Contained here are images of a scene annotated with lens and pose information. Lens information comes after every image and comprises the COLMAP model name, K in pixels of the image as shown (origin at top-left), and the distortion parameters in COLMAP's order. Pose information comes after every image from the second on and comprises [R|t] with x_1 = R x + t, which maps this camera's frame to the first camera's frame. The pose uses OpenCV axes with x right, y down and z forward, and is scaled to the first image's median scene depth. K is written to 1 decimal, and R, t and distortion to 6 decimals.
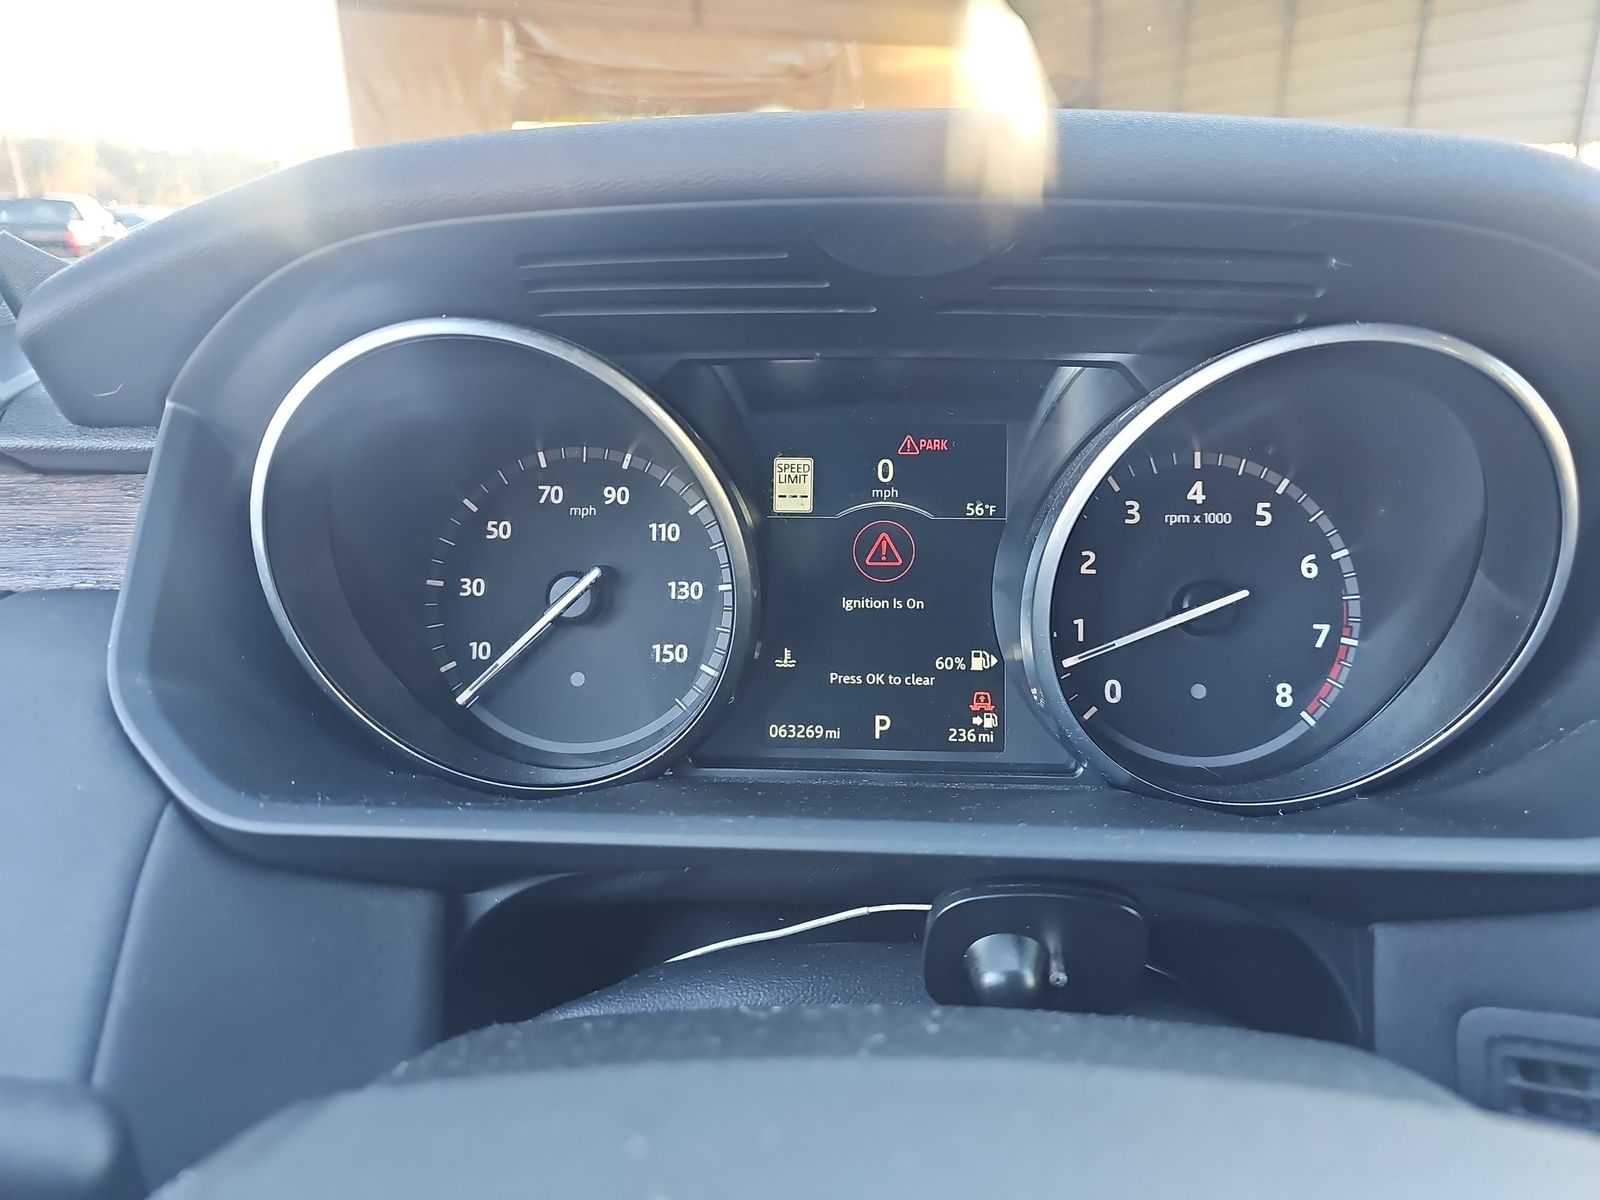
lens RADIAL K [[1072.1, 0, 797.3], [0, 1072.1, 597.3], [0, 0, 1]] dist [-0.017184, -0.007024]
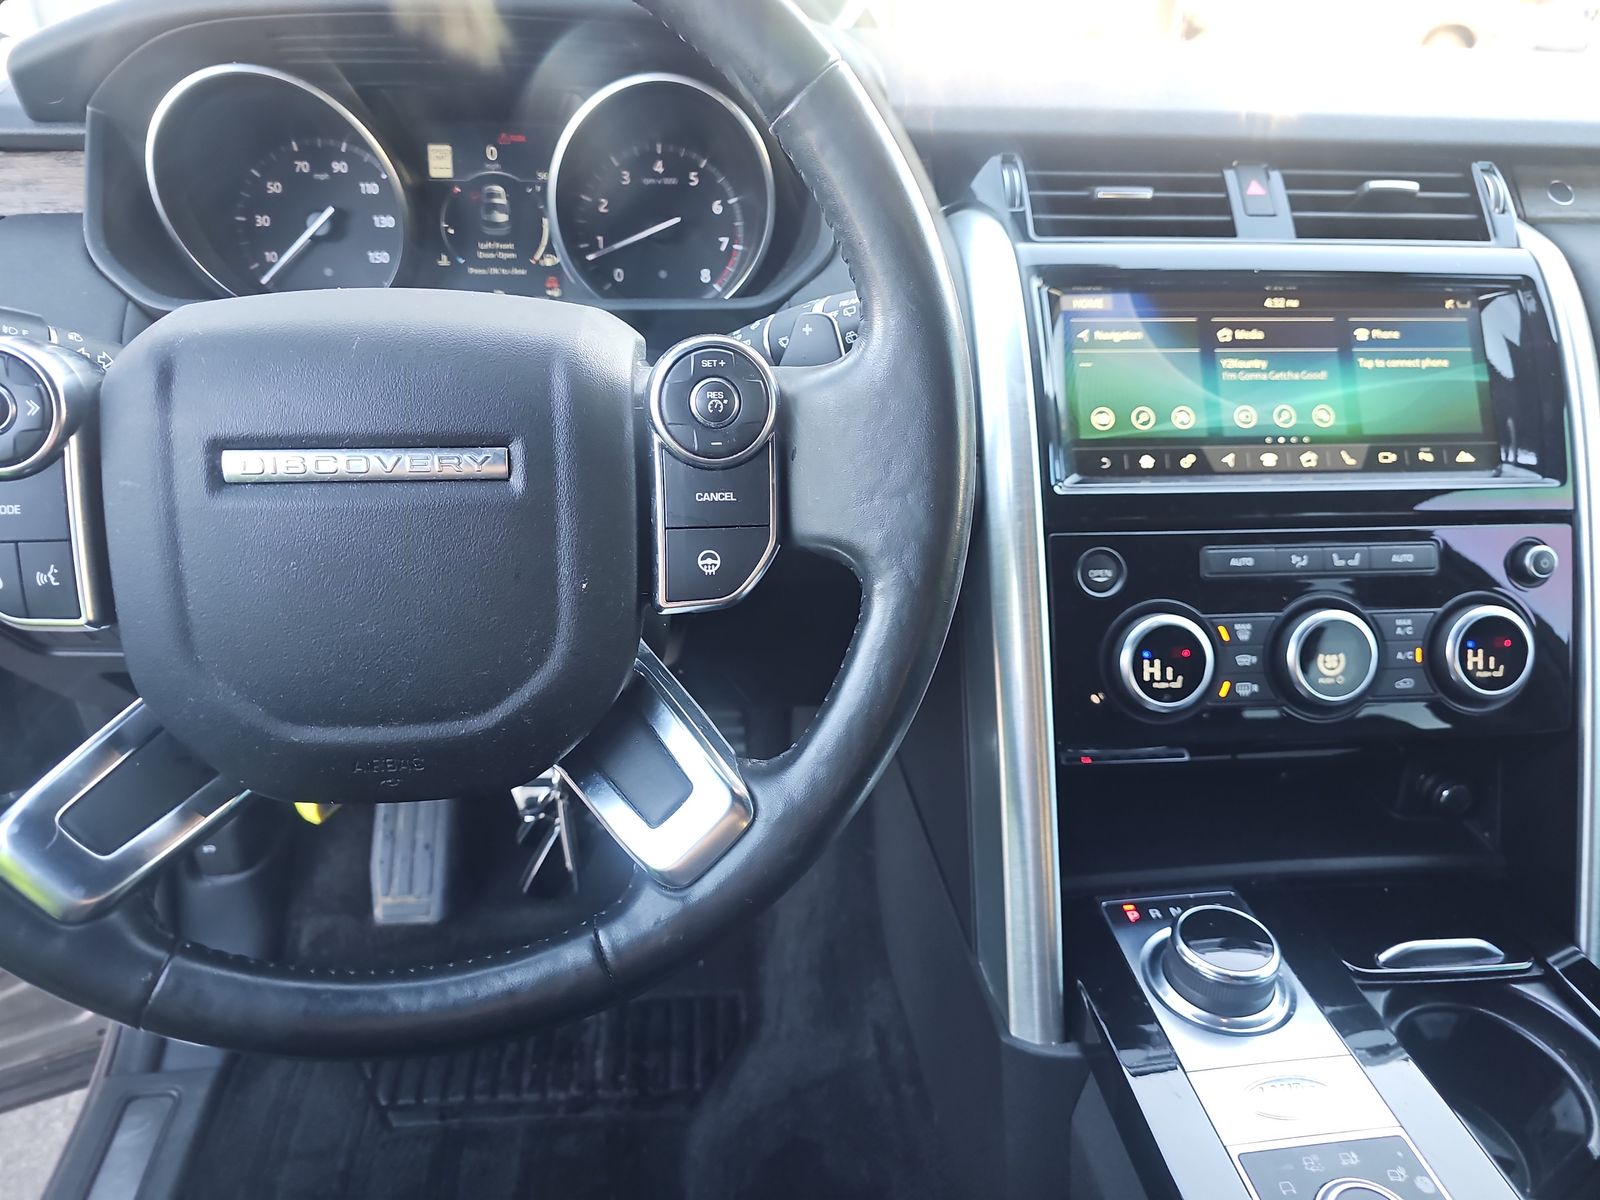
lens RADIAL K [[1072.1, 0, 804.8], [0, 1072.1, 599.6], [0, 0, 1]] dist [-0.017184, -0.007024]
pose [[0.987102, -0.050329, 0.151976, 0.303484], [0.012618, 0.970805, 0.239538, 0.198095], [-0.159594, -0.234531, 0.958919, -1.045195]]
